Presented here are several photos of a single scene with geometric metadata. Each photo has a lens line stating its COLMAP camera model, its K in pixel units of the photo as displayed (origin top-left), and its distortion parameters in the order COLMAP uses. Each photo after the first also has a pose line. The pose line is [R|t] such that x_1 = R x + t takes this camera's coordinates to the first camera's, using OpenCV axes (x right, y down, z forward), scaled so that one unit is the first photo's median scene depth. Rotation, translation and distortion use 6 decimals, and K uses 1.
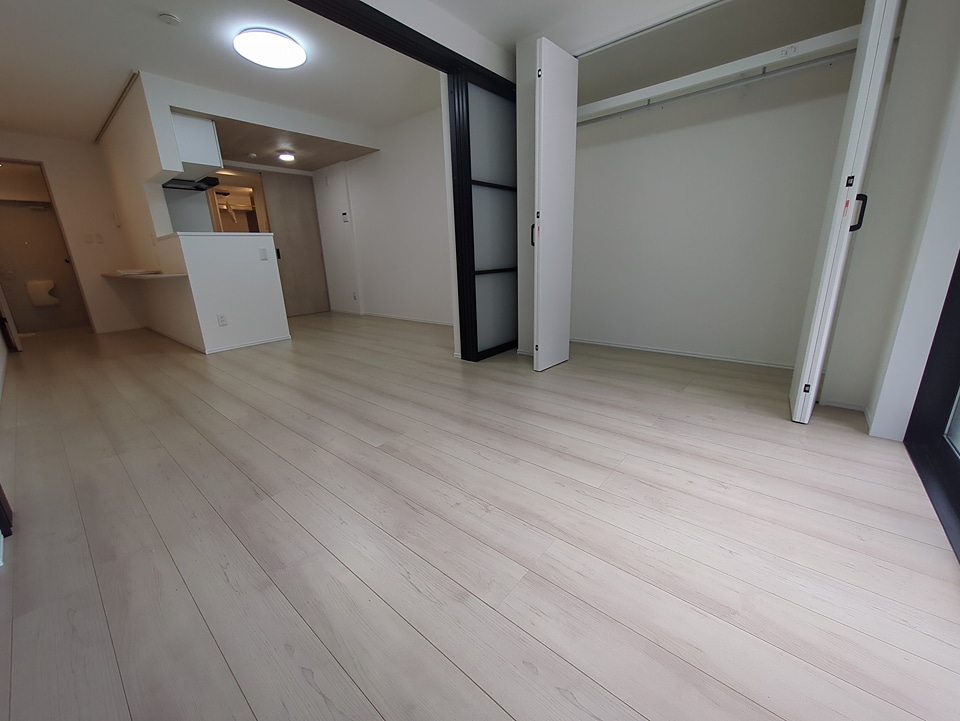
lens RADIAL K [[376.4, 0, 477.9], [0, 376.4, 357.4], [0, 0, 1]] dist [-0.001696, 0.000560]
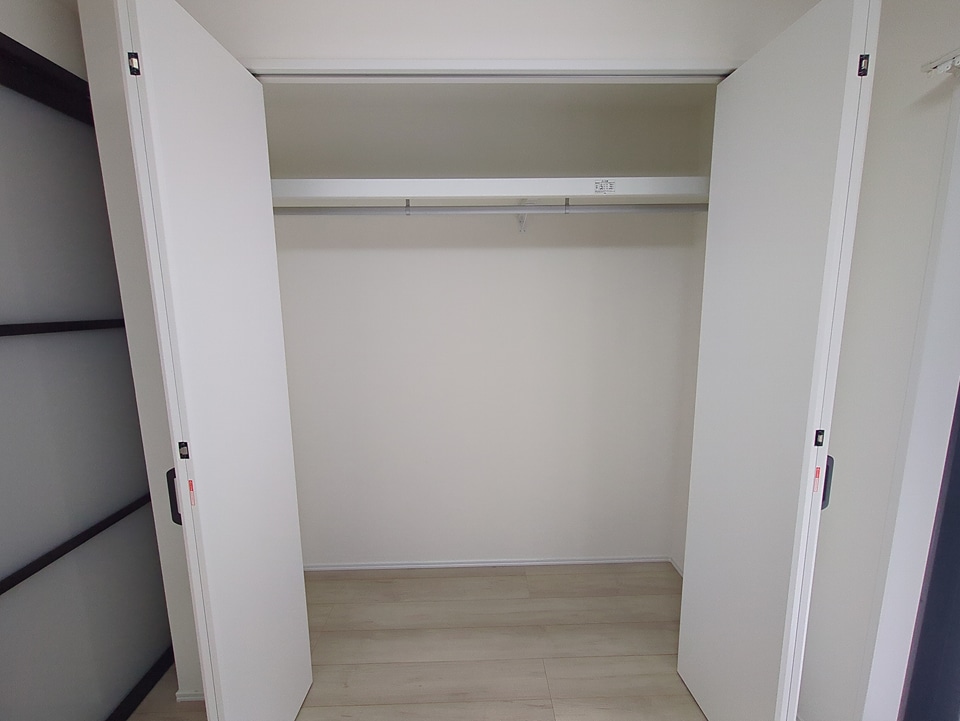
lens RADIAL K [[376.4, 0, 477.9], [0, 376.4, 357.4], [0, 0, 1]] dist [-0.001696, 0.000560]
pose [[0.747968, -0.065875, 0.660458, 0.139040], [0.161282, 0.983278, -0.084578, -0.387956], [-0.643842, 0.169781, 0.746084, 0.548685]]
